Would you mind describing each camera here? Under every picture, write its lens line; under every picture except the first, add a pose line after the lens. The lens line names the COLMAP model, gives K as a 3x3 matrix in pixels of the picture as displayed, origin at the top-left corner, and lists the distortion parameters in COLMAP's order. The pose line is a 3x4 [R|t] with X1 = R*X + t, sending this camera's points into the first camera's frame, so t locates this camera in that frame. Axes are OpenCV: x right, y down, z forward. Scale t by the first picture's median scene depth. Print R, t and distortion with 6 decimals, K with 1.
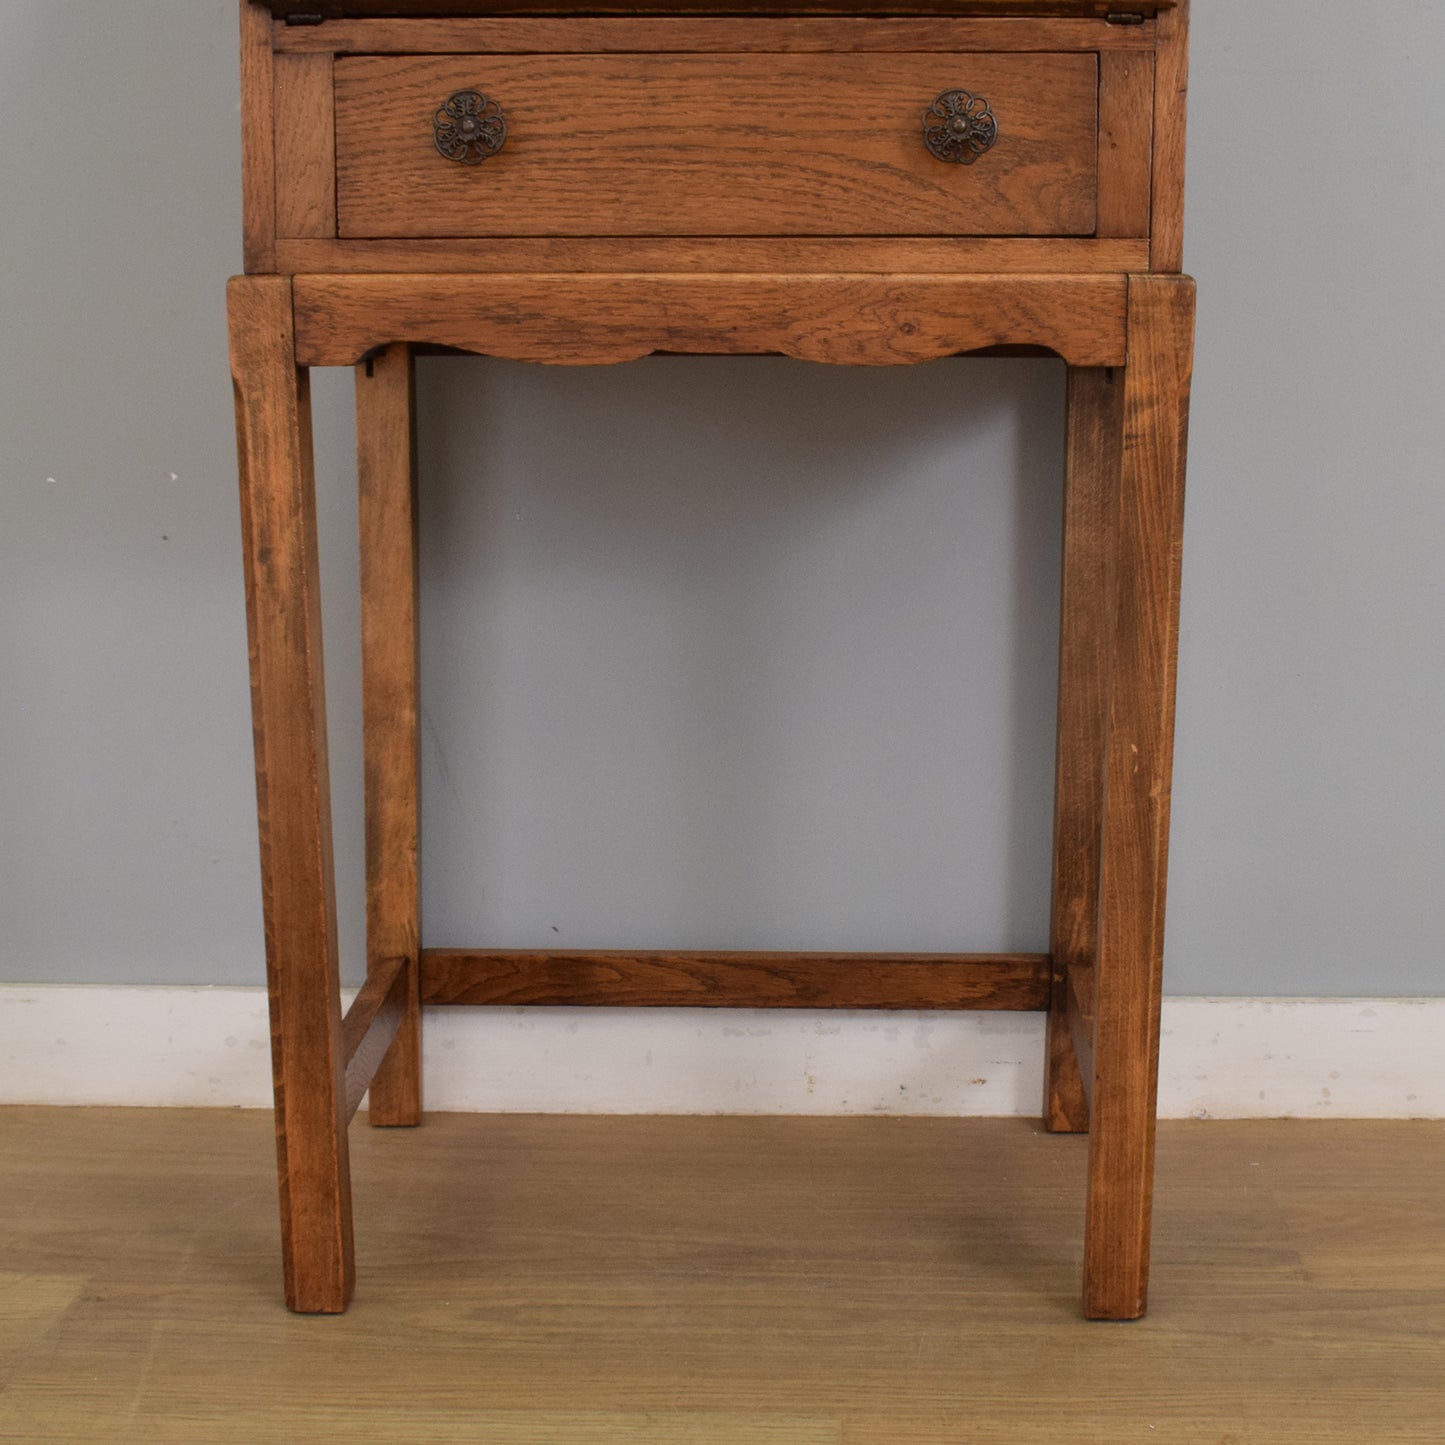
lens RADIAL K [[3298.3, 0, 731.3], [0, 3298.3, 735.3], [0, 0, 1]] dist [-0.199968, 0.000000]
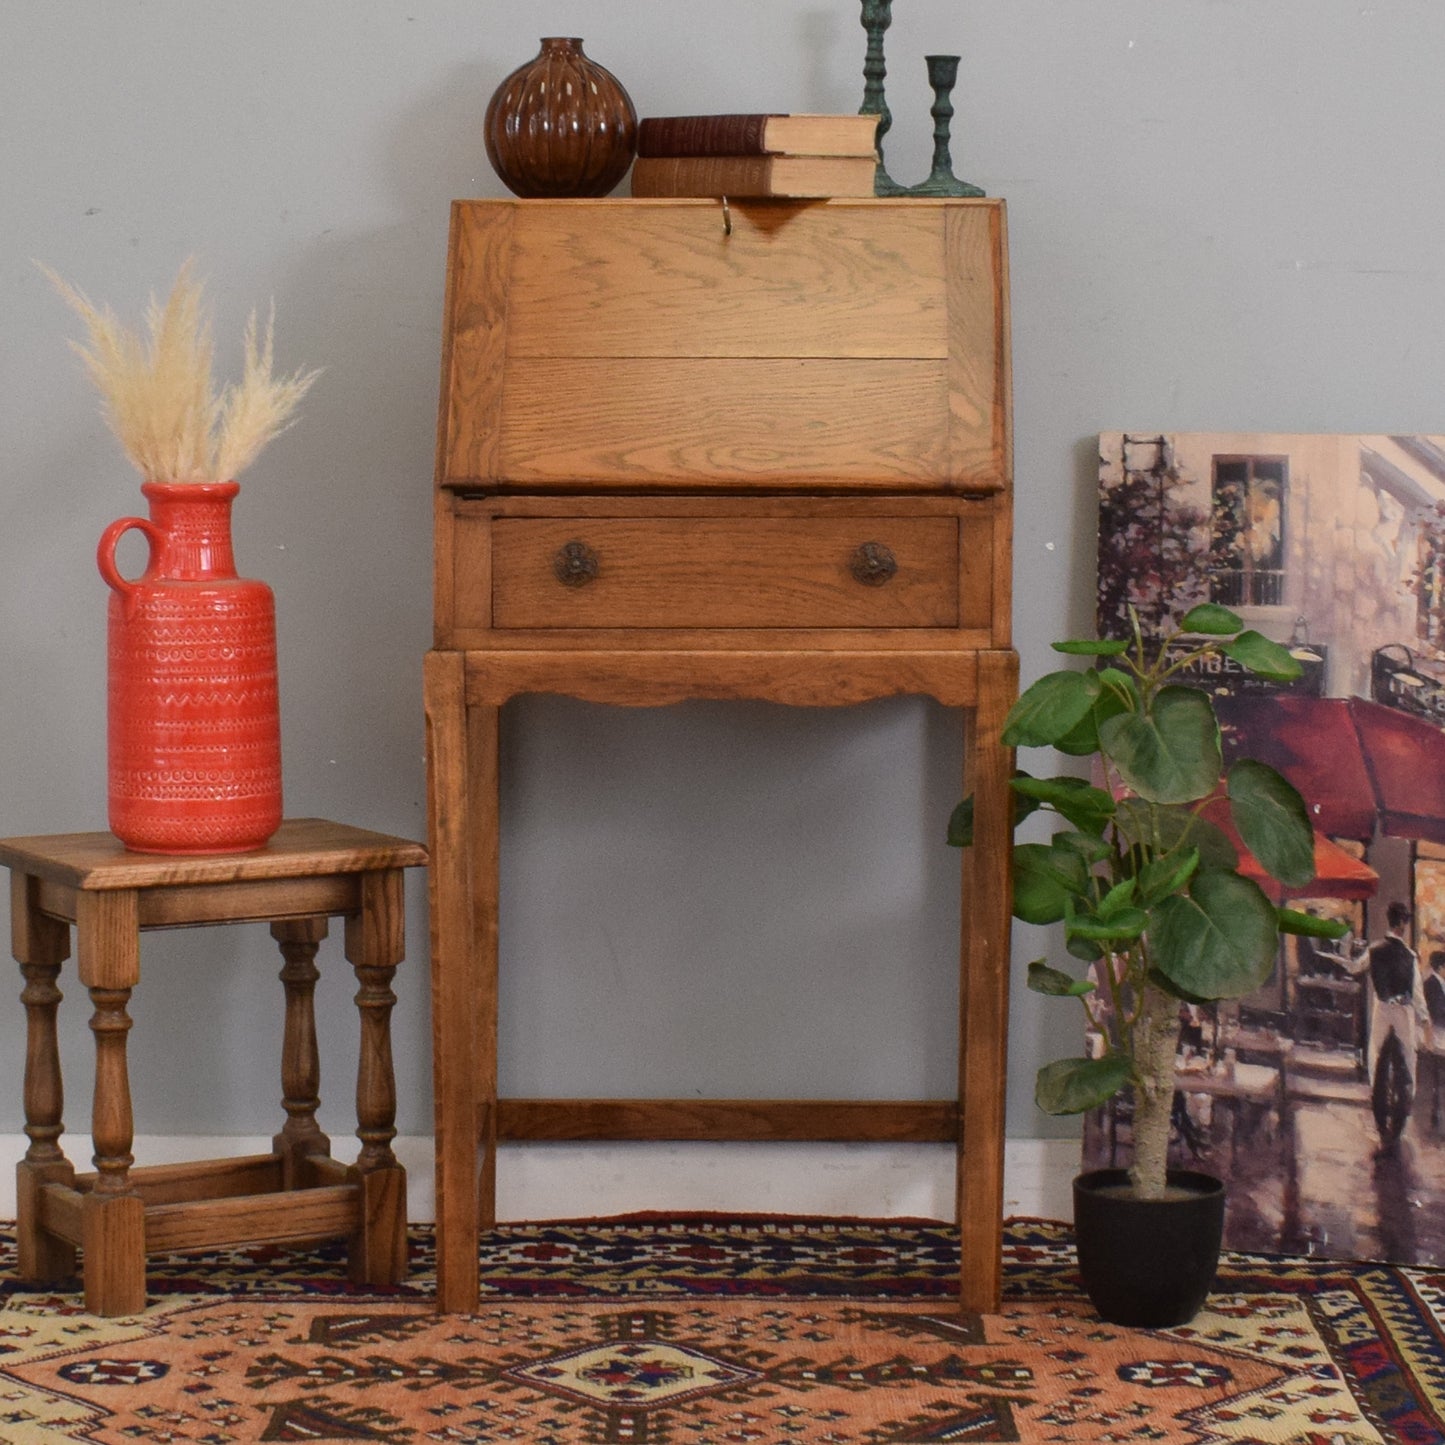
lens RADIAL K [[3298.3, 0, 718.4], [0, 3298.3, 715.1], [0, 0, 1]] dist [-0.199968, 0.000000]
pose [[0.999978, -0.002033, 0.006334, -0.018676], [0.002493, 0.997296, -0.073450, 0.011495], [-0.006167, 0.073464, 0.997279, -0.631637]]
